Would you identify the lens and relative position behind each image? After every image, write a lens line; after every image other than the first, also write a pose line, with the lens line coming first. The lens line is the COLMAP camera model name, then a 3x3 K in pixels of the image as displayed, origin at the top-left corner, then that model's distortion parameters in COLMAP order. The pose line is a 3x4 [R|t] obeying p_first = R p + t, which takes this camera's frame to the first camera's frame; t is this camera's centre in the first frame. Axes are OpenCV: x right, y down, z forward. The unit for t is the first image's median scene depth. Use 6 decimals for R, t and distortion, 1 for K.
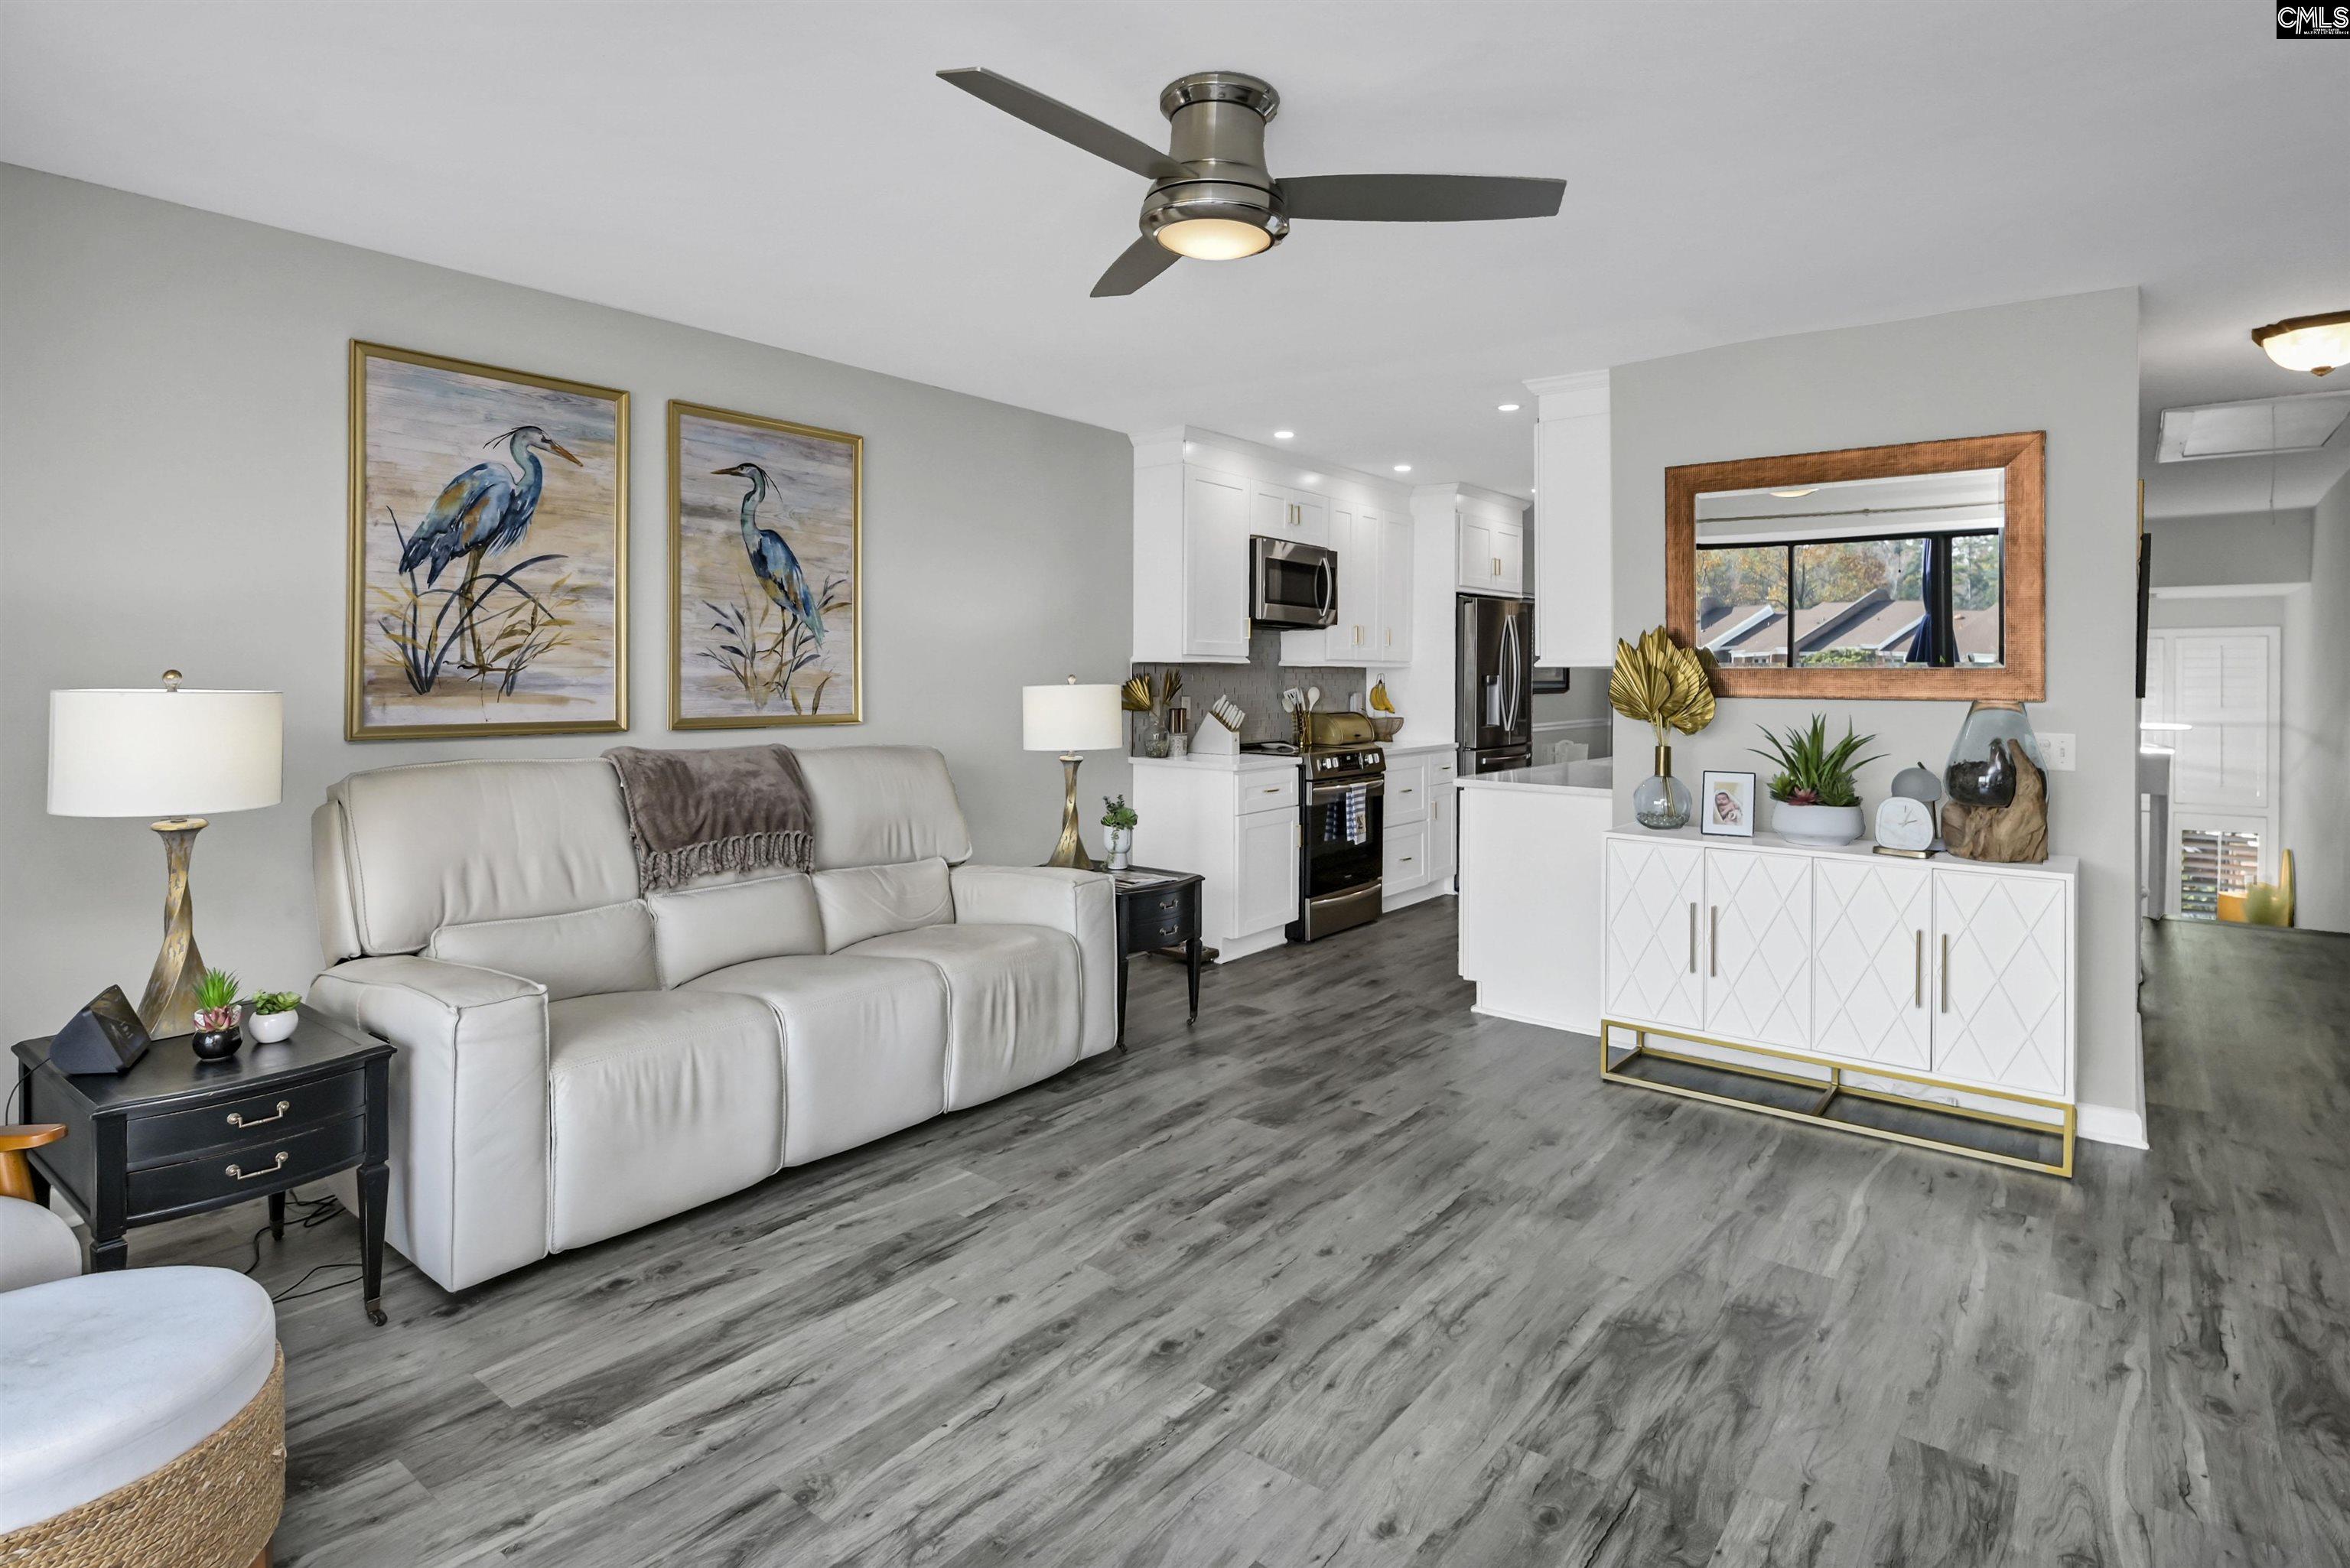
lens RADIAL K [[1202.2, 0, 1133.8], [0, 1202.2, 676.6], [0, 0, 1]] dist [-0.002402, -0.001437]
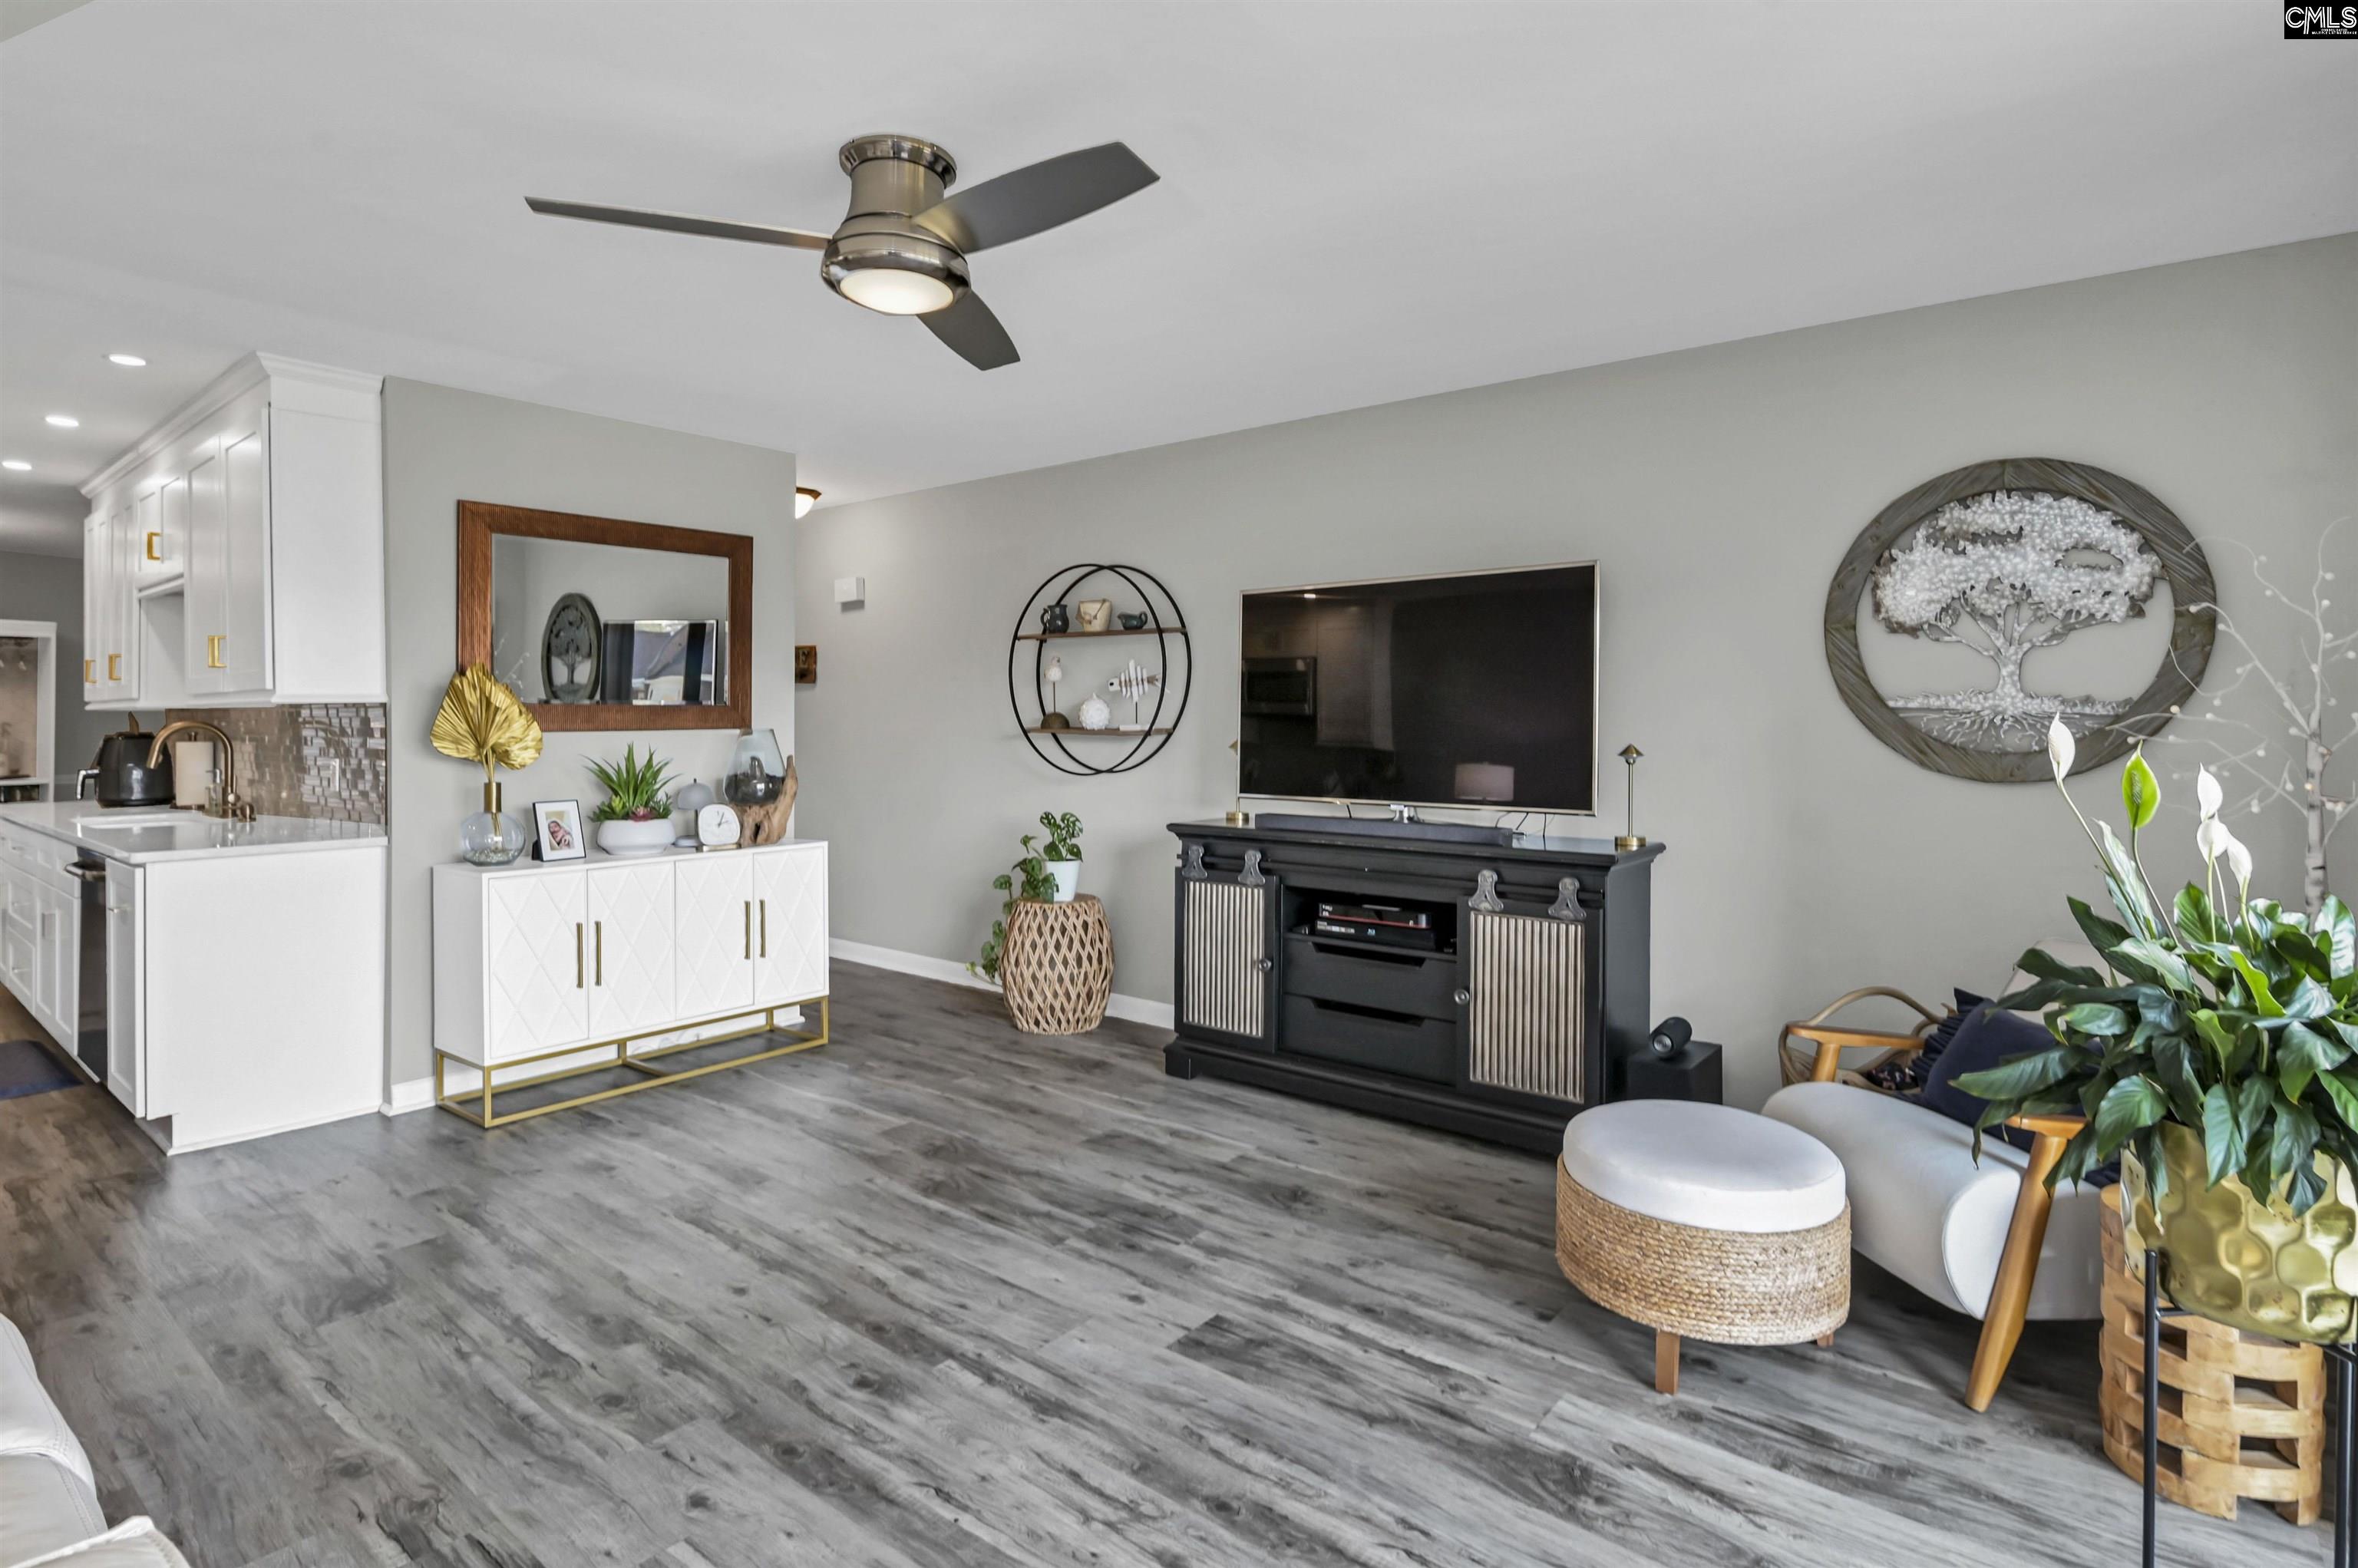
lens RADIAL K [[1192.7, 0, 1176.4], [0, 1192.7, 718.3], [0, 0, 1]] dist [0.014852, -0.016843]
pose [[-0.002347, -0.006449, 0.999976, -0.915375], [0.001929, 0.999977, 0.006454, -0.001515], [-0.999995, 0.001944, -0.002334, 0.705325]]
